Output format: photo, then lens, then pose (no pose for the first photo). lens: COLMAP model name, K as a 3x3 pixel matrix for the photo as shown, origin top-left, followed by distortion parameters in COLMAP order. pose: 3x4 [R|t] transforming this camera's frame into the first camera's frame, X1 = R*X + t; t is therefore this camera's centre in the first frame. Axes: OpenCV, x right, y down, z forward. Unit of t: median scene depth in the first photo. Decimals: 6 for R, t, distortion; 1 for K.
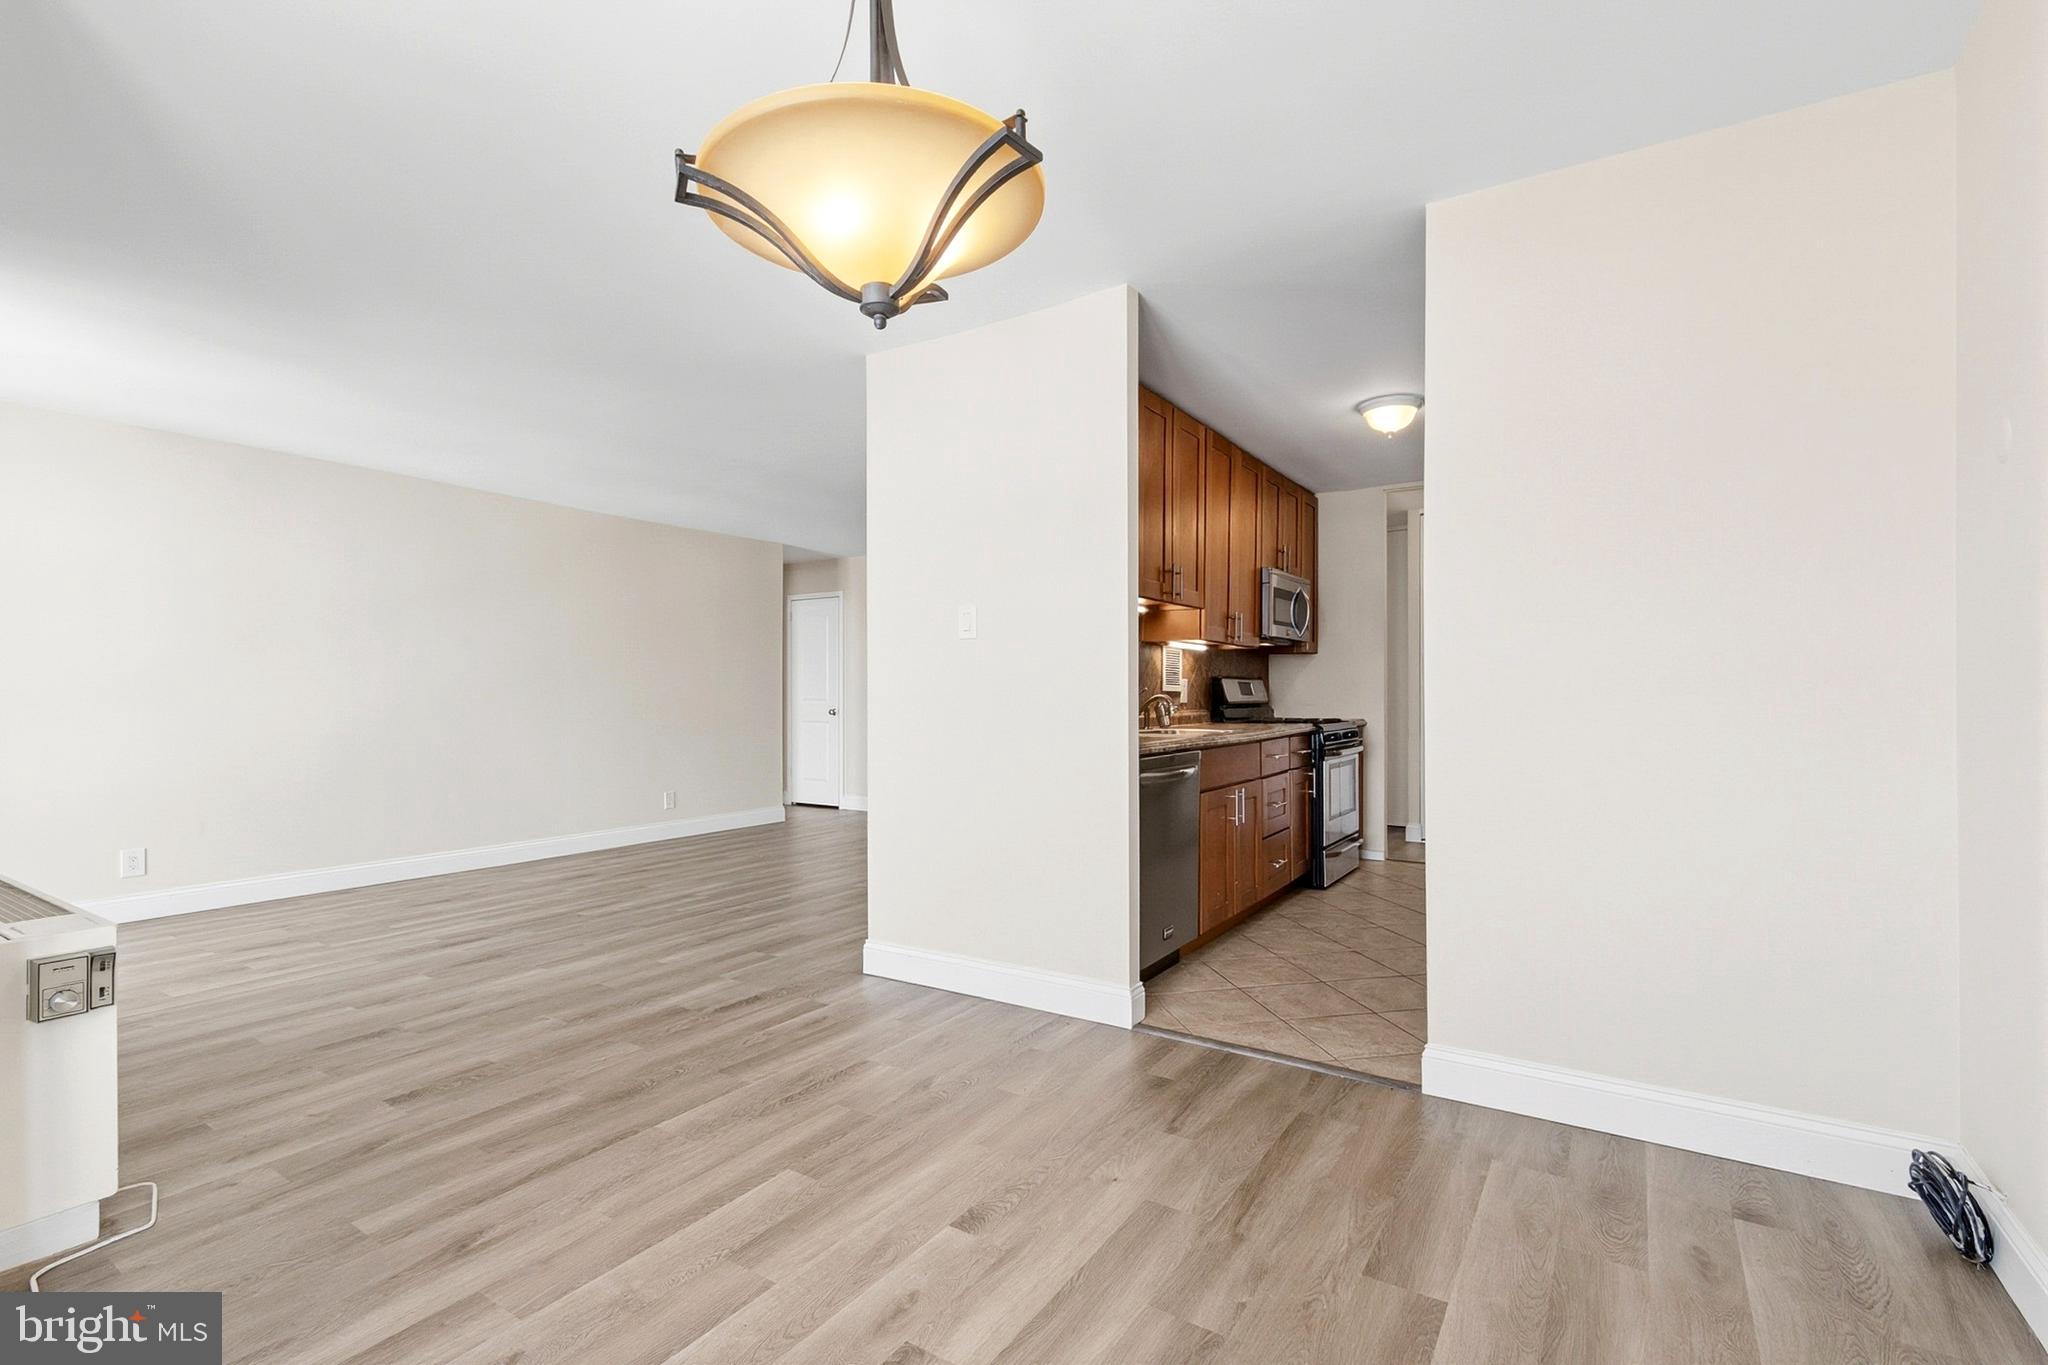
lens RADIAL K [[933.6, 0, 1027.6], [0, 933.6, 675.0], [0, 0, 1]] dist [0.005922, -0.002302]
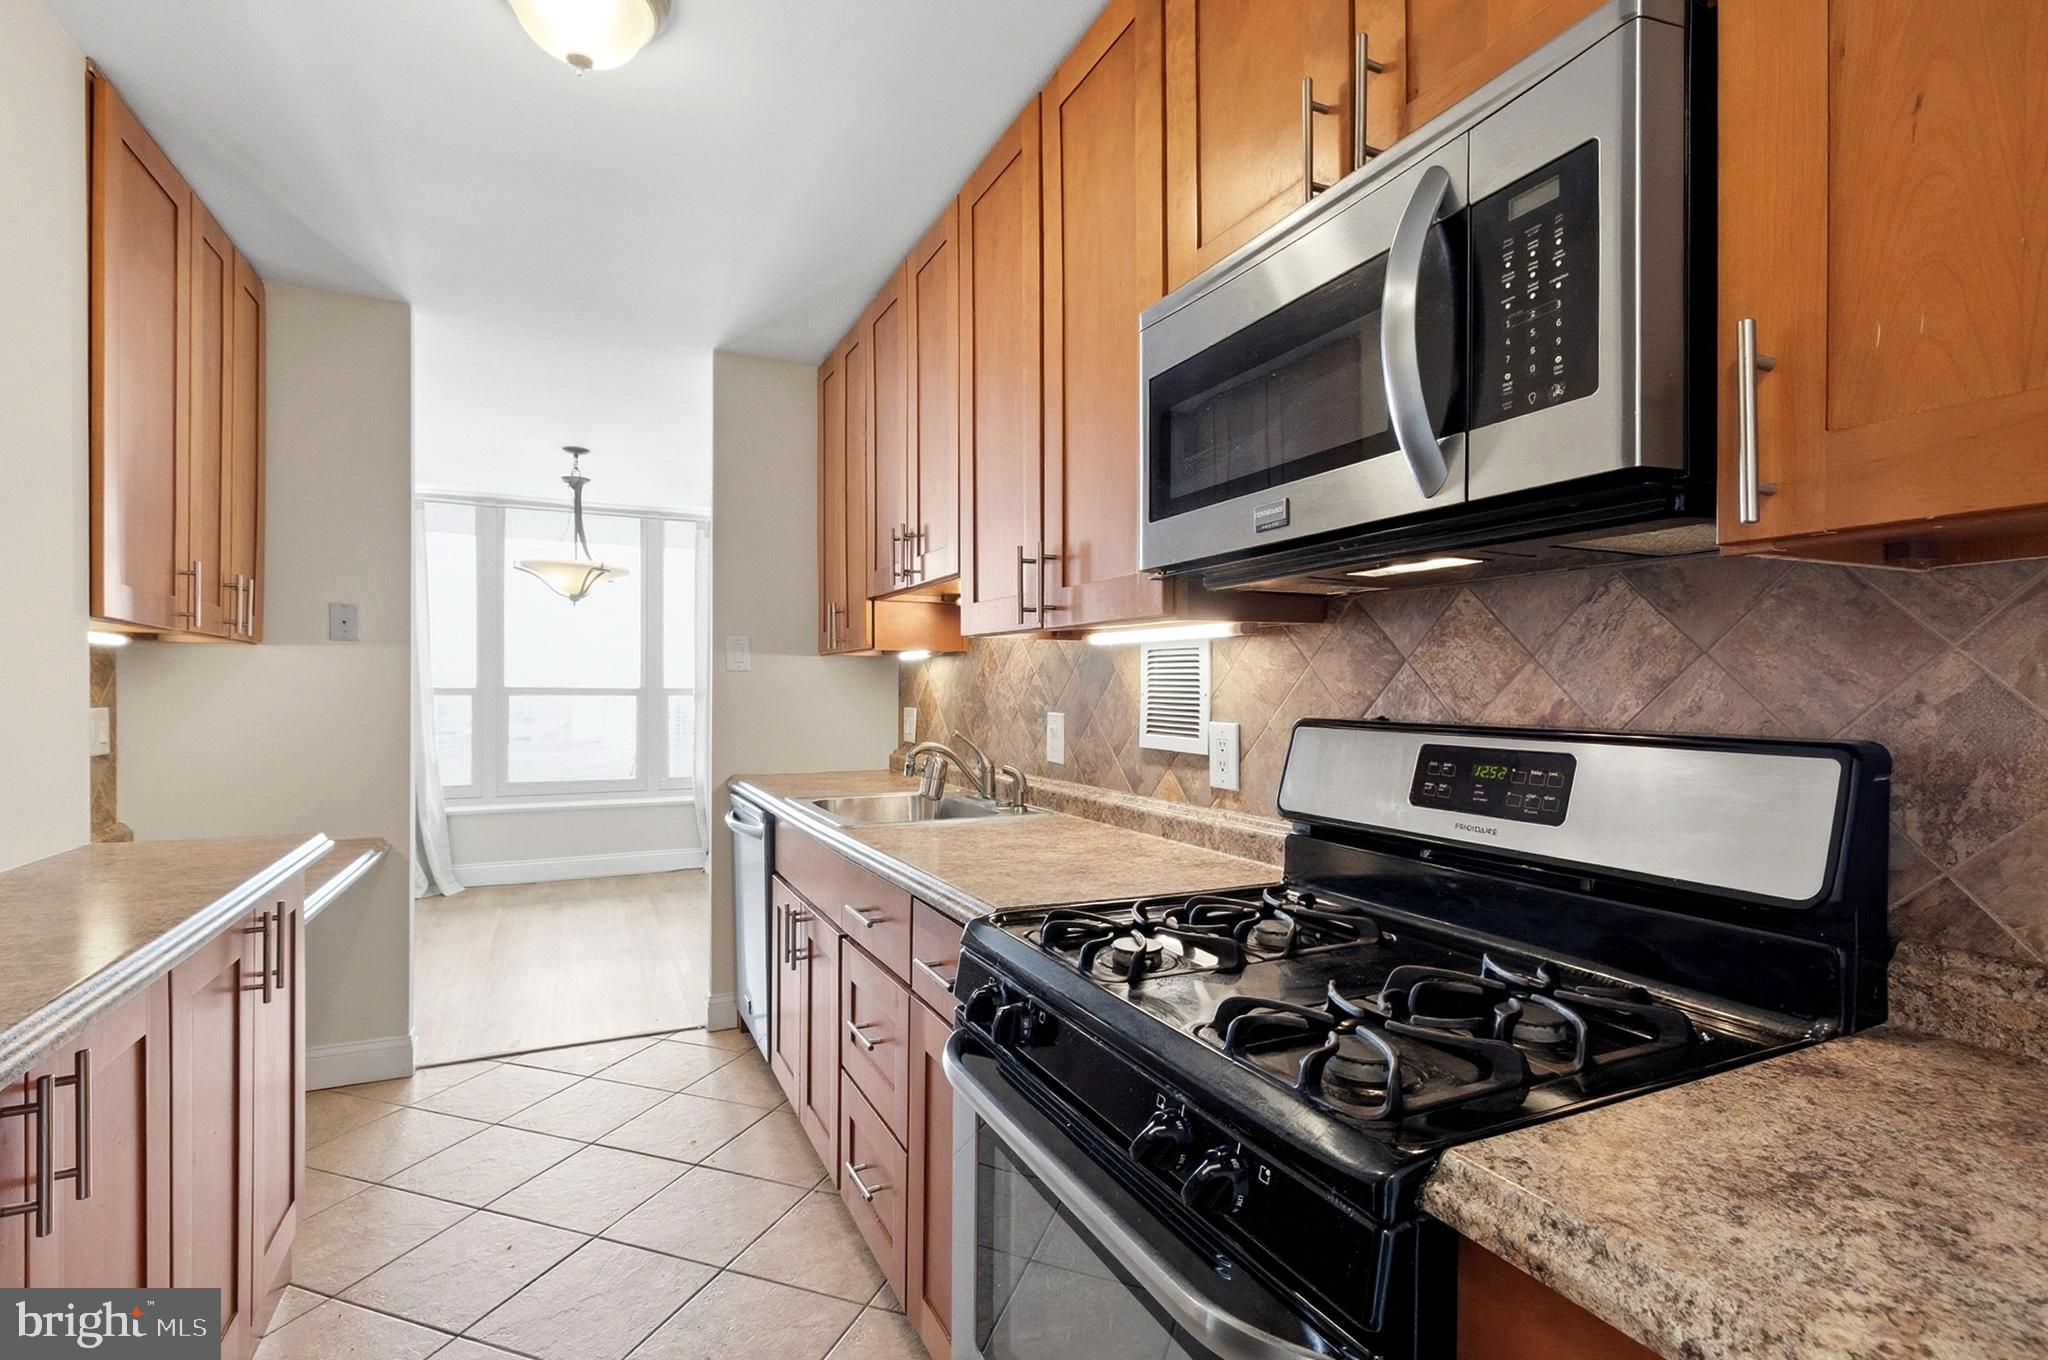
lens RADIAL K [[933.6, 0, 1041.5], [0, 933.6, 689.8], [0, 0, 1]] dist [0.005922, -0.002302]
pose [[-0.514306, -0.001577, -0.857605, 0.549270], [0.009514, 0.999926, -0.007544, -0.006189], [0.857554, -0.012040, -0.514253, 1.212102]]
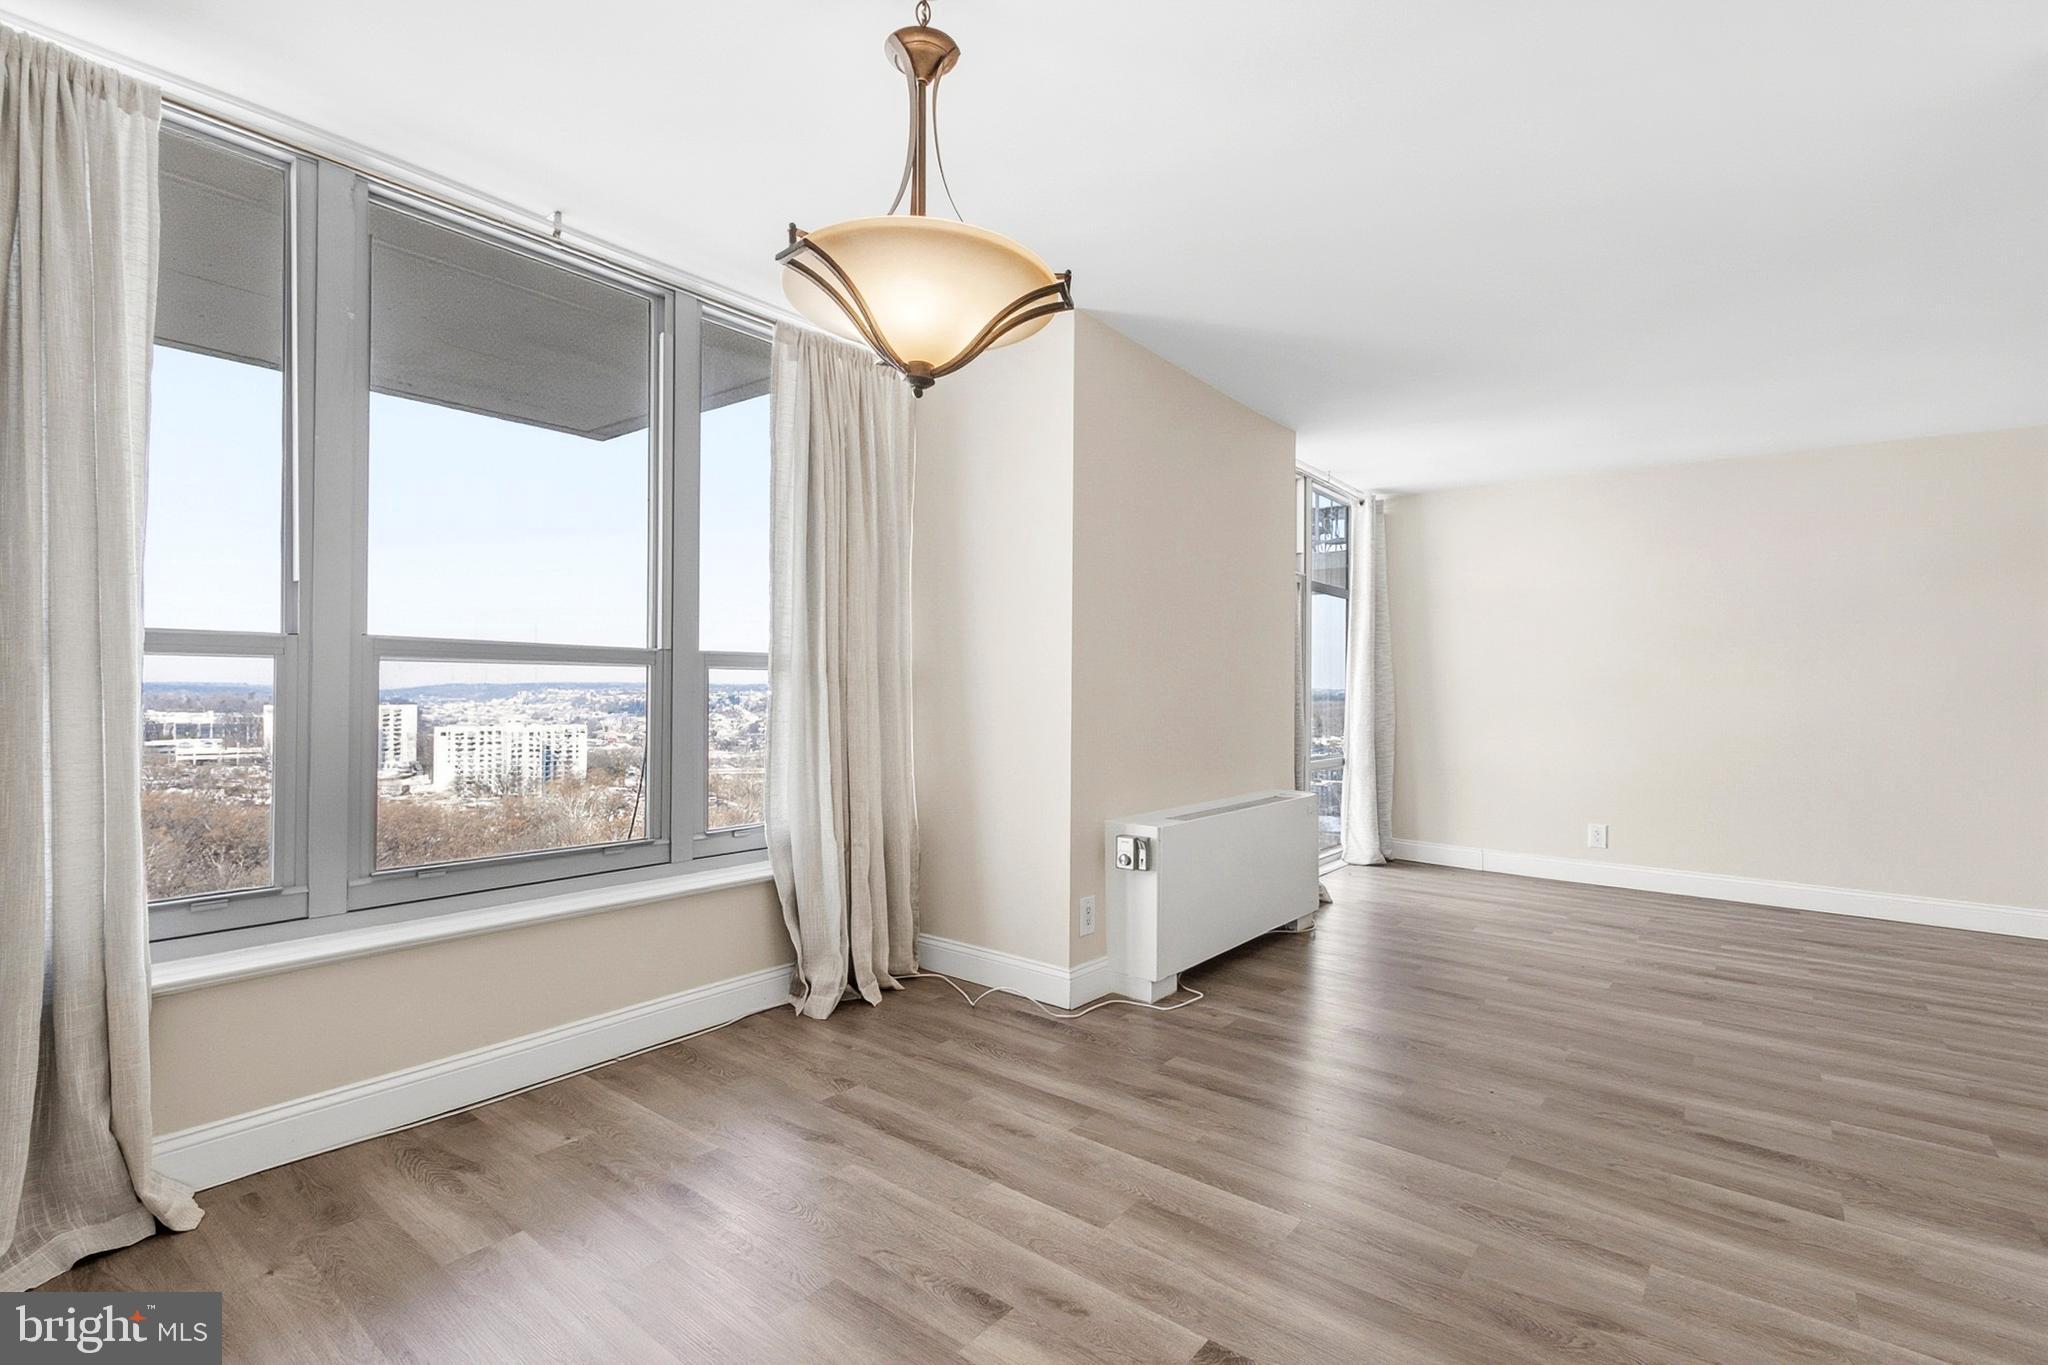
lens RADIAL K [[933.6, 0, 1020.5], [0, 933.6, 686.6], [0, 0, 1]] dist [0.005922, -0.002302]
pose [[-0.102578, -0.000228, -0.994725, 0.299256], [0.007246, 0.999973, -0.000977, 0.003669], [0.994699, -0.007307, -0.102574, 0.363960]]
